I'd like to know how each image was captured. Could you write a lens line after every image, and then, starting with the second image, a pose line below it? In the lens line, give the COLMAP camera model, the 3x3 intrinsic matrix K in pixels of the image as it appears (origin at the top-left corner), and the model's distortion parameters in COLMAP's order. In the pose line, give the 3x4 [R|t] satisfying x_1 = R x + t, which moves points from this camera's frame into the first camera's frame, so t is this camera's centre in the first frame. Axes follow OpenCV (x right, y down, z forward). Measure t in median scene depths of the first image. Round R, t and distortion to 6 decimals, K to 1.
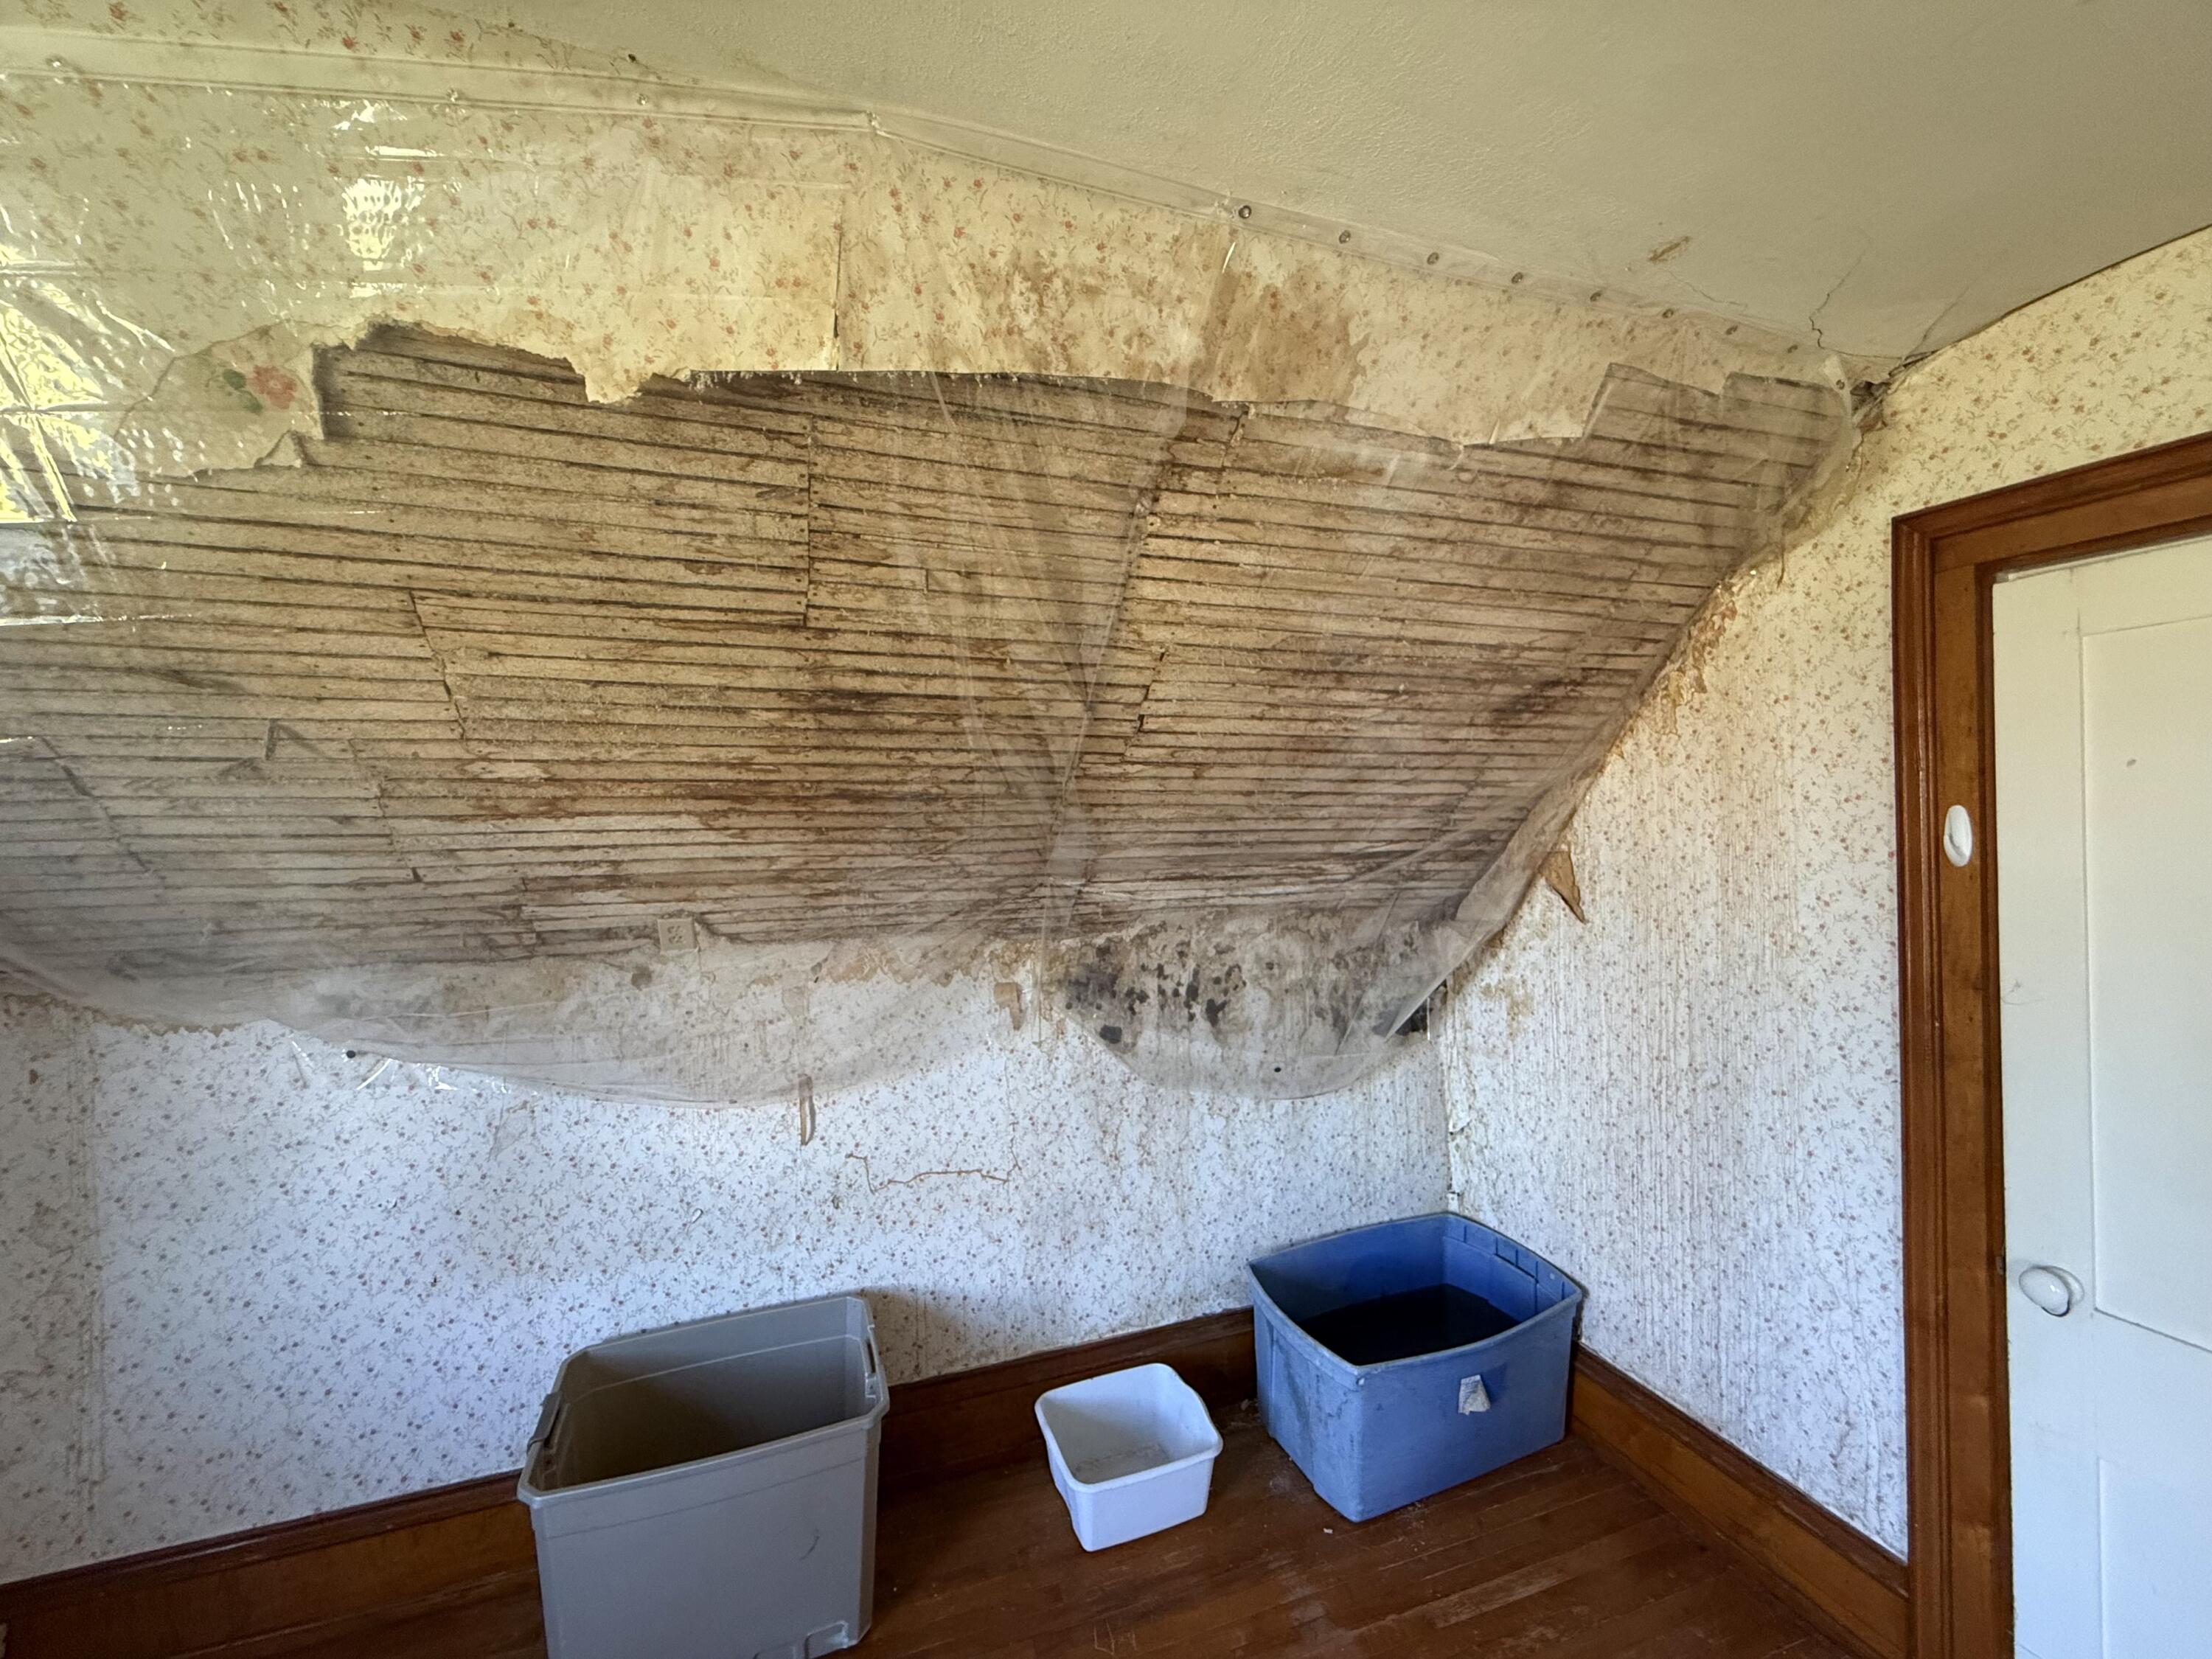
lens RADIAL K [[880.7, 0, 1106.0], [0, 880.7, 829.5], [0, 0, 1]] dist [-0.002301, -0.000235]
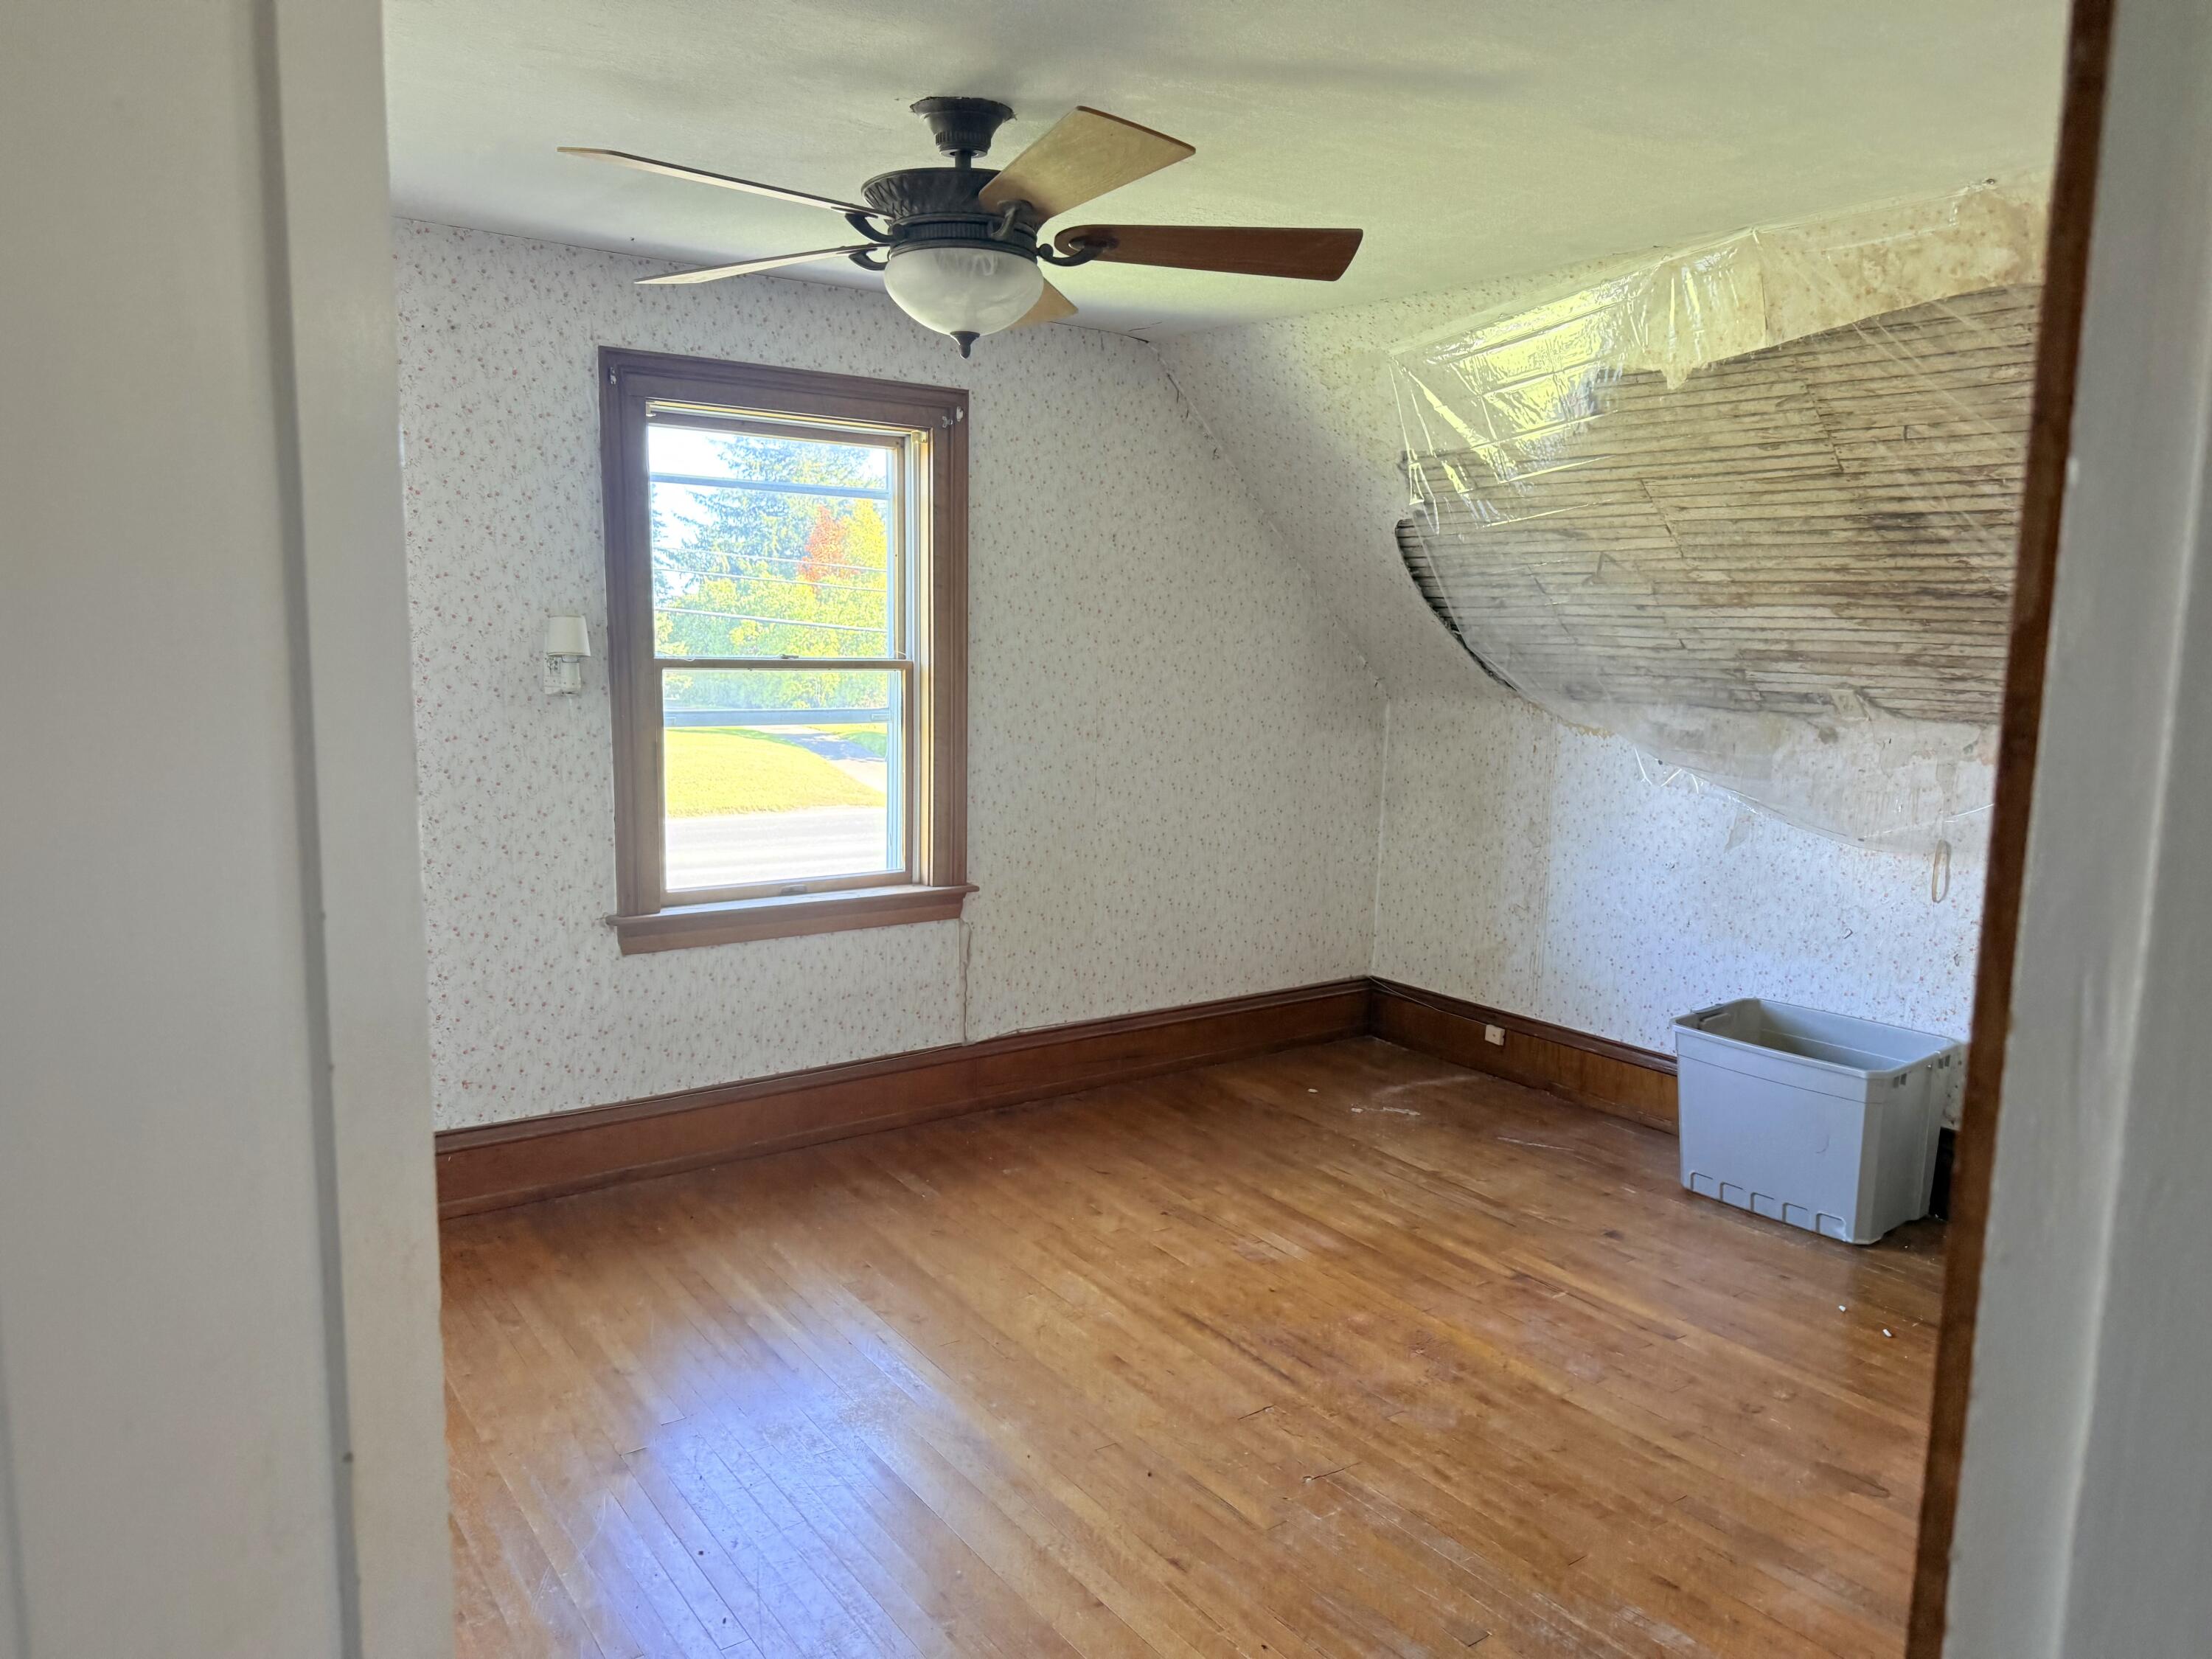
lens RADIAL K [[1551.6, 0, 1106.0], [0, 1551.6, 829.5], [0, 0, 1]] dist [0.116323, -0.212803]
pose [[0.279547, 0.151142, -0.948161, 1.631694], [-0.025231, 0.988347, 0.150109, -0.014934], [0.959801, -0.018040, 0.280103, -0.763032]]
